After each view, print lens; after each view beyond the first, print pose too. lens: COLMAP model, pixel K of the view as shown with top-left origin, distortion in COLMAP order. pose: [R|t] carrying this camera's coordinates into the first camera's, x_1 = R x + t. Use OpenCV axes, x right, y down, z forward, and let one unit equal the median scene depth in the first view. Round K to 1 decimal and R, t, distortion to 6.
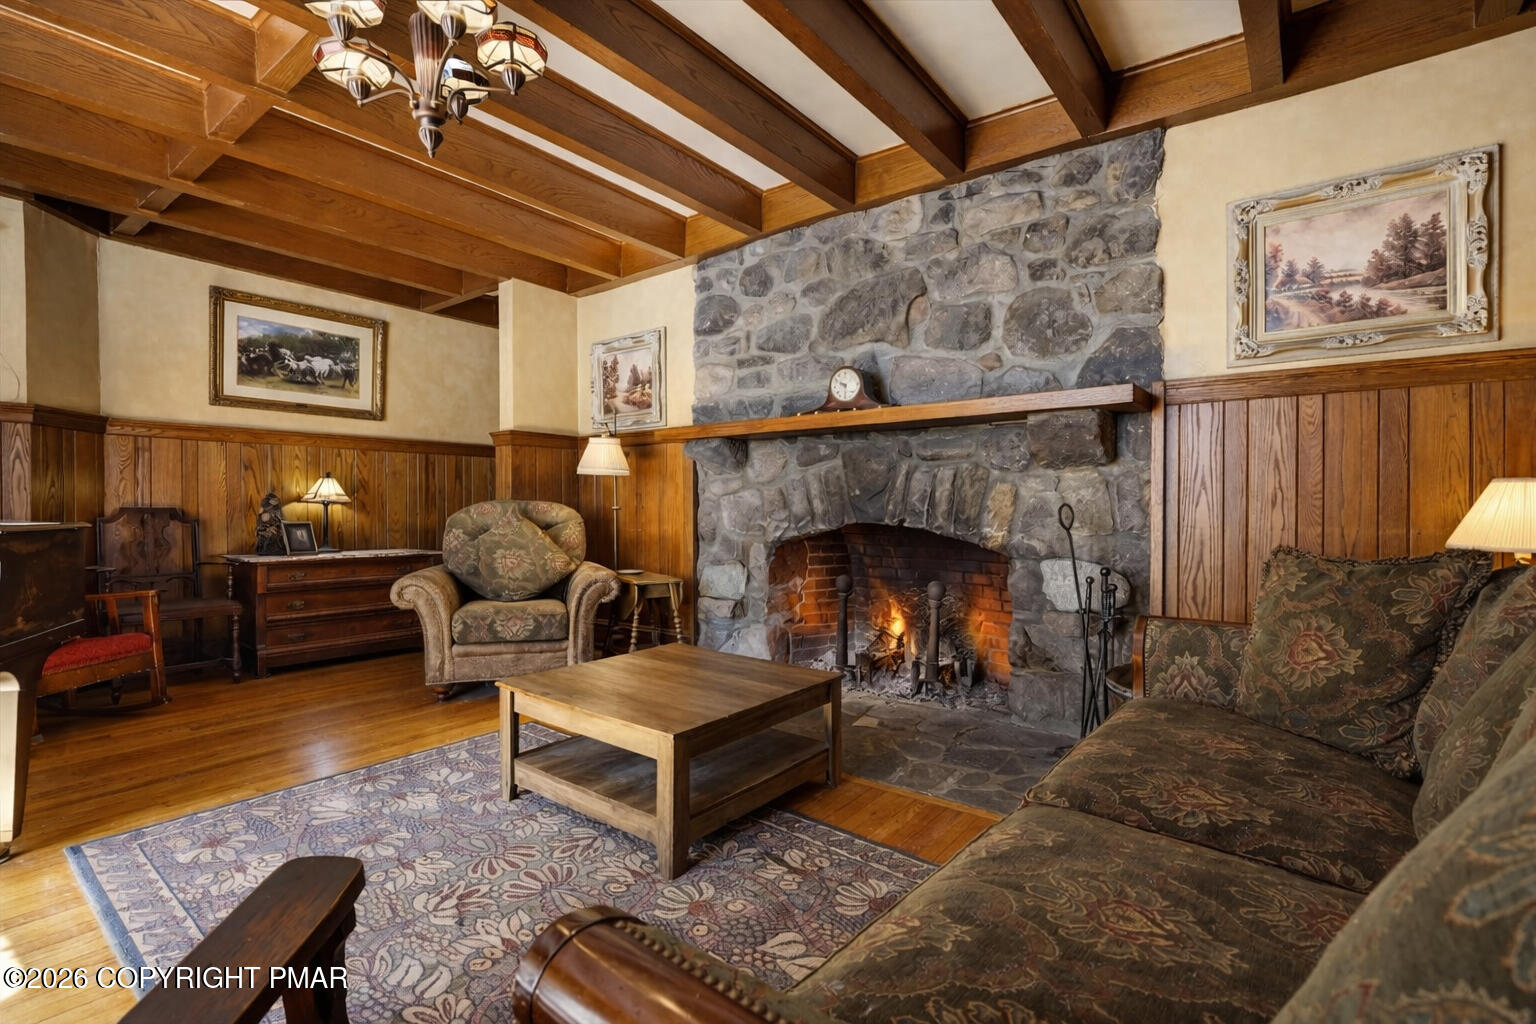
lens RADIAL K [[696.0, 0, 768.0], [0, 696.0, 512.0], [0, 0, 1]] dist [-0.000300, -0.000101]
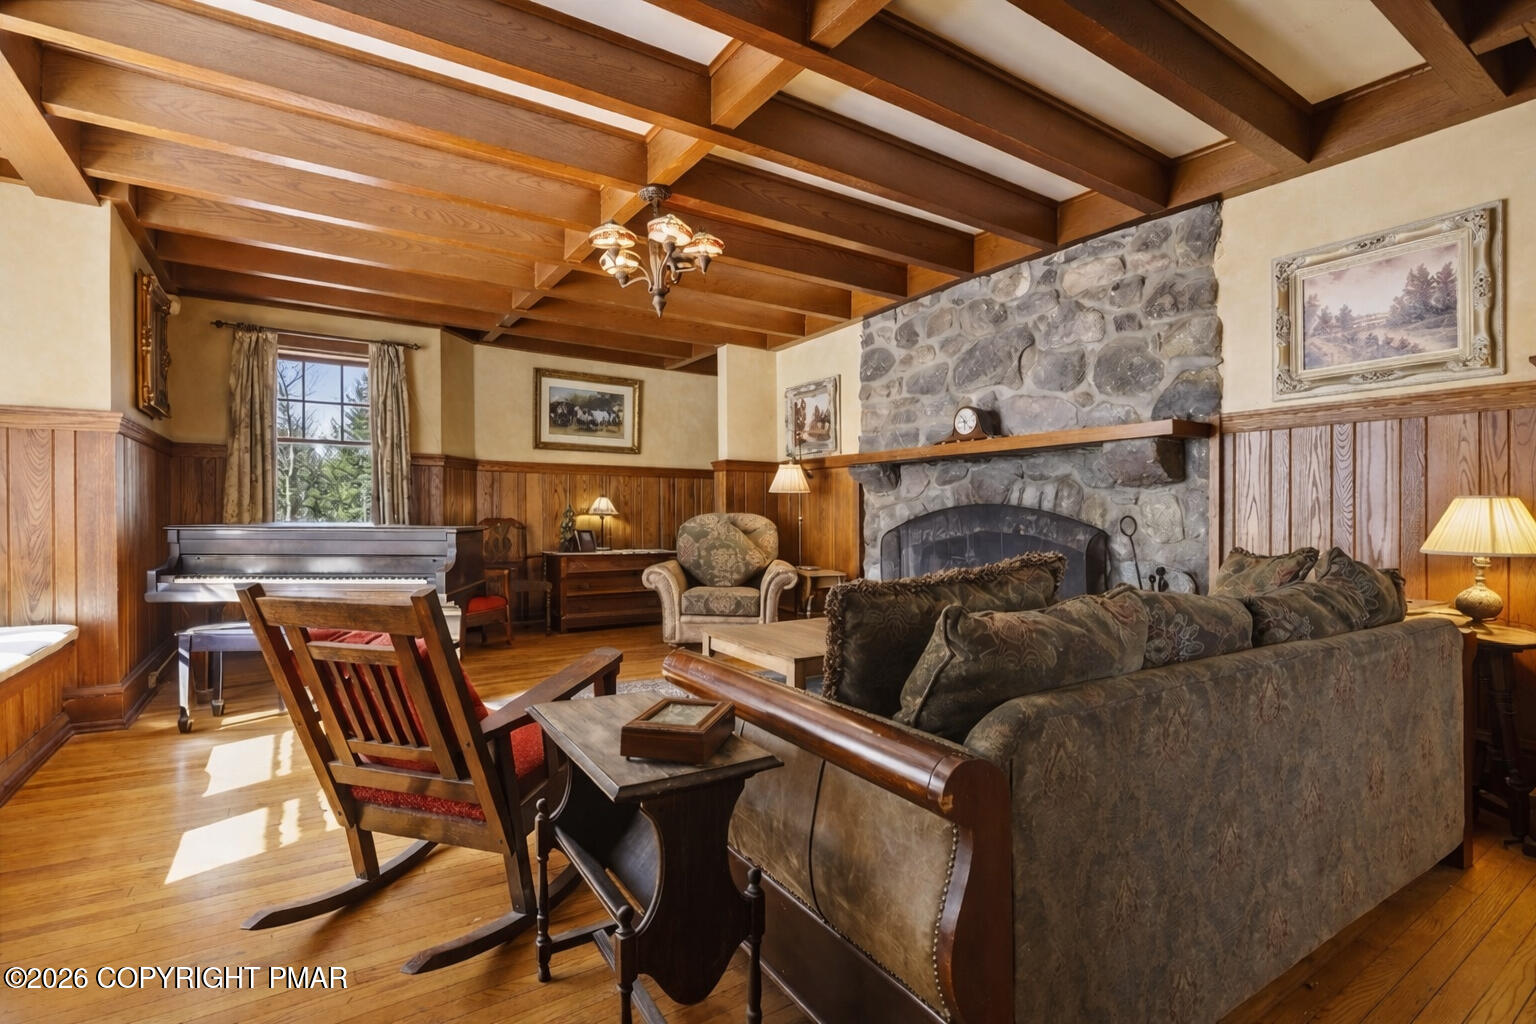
lens RADIAL K [[711.9, 0, 802.4], [0, 711.9, 520.0], [0, 0, 1]] dist [0.024581, -0.000037]
pose [[0.957845, 0.001315, -0.287283, 0.189515], [-0.001343, 0.999999, 0.000099, -0.003631], [0.287283, 0.000292, 0.957846, -0.302907]]
